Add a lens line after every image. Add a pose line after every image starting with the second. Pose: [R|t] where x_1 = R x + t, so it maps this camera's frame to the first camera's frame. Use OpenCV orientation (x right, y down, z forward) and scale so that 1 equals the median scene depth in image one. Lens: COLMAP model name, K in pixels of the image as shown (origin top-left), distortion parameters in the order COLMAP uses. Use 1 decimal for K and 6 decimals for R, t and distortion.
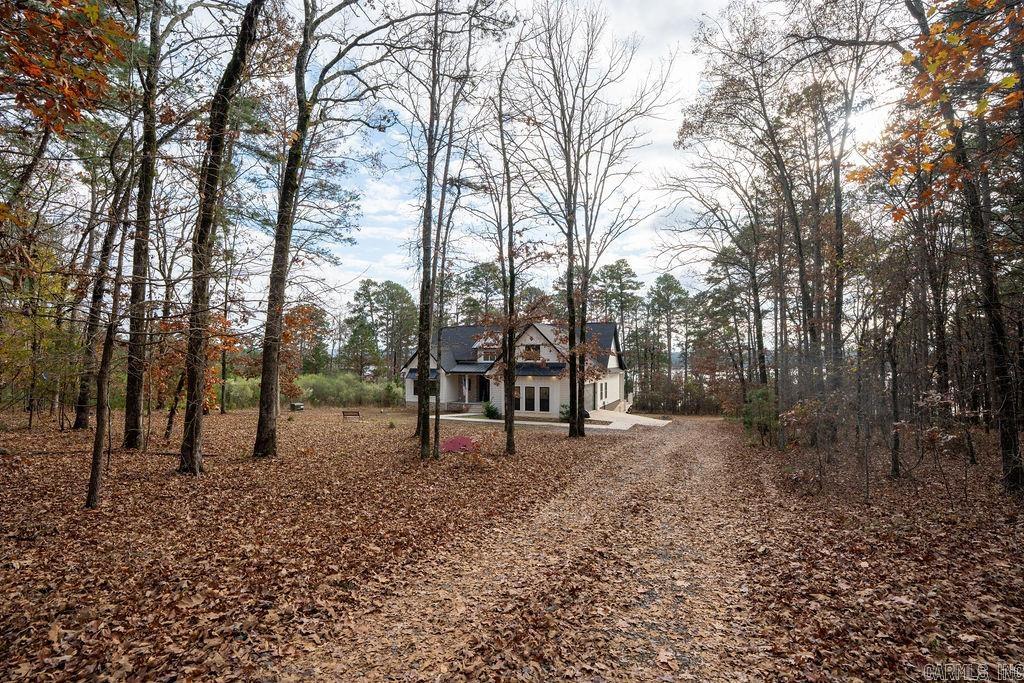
lens RADIAL K [[485.7, 0, 514.5], [0, 485.7, 350.9], [0, 0, 1]] dist [-0.000037, -0.000035]
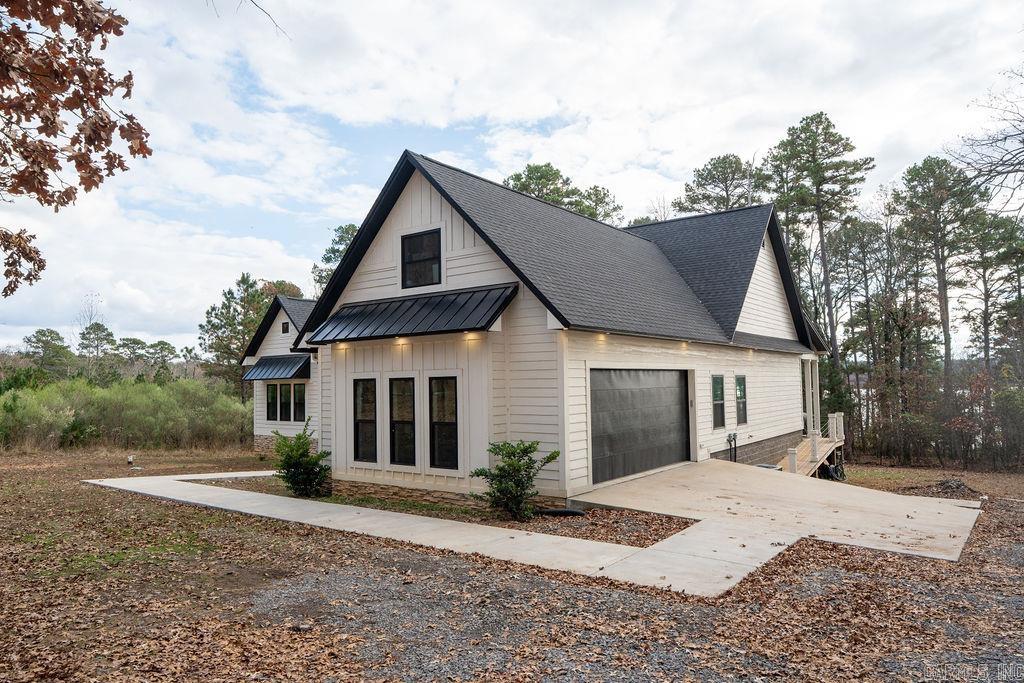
lens RADIAL K [[680.6, 0, 510.5], [0, 680.6, 343.2], [0, 0, 1]] dist [0.006601, 0.002231]
pose [[0.968396, -0.032775, -0.247254, 0.143060], [0.023823, 0.998951, -0.039112, 0.054078], [0.248276, 0.031986, 0.968161, 0.490222]]
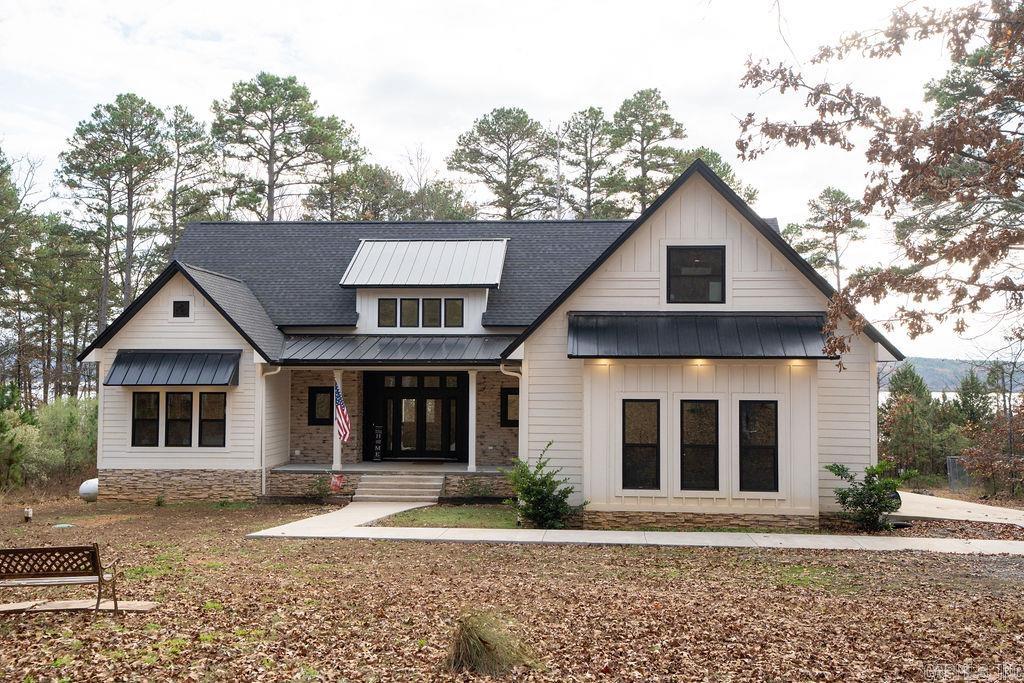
lens RADIAL K [[1007.7, 0, 510.2], [0, 1007.7, 337.4], [0, 0, 1]] dist [0.008803, 0.000000]
pose [[0.955525, 0.017825, 0.294371, -0.174635], [-0.011901, 0.999689, -0.021905, 0.040559], [-0.294670, 0.017428, 0.955440, 0.386435]]
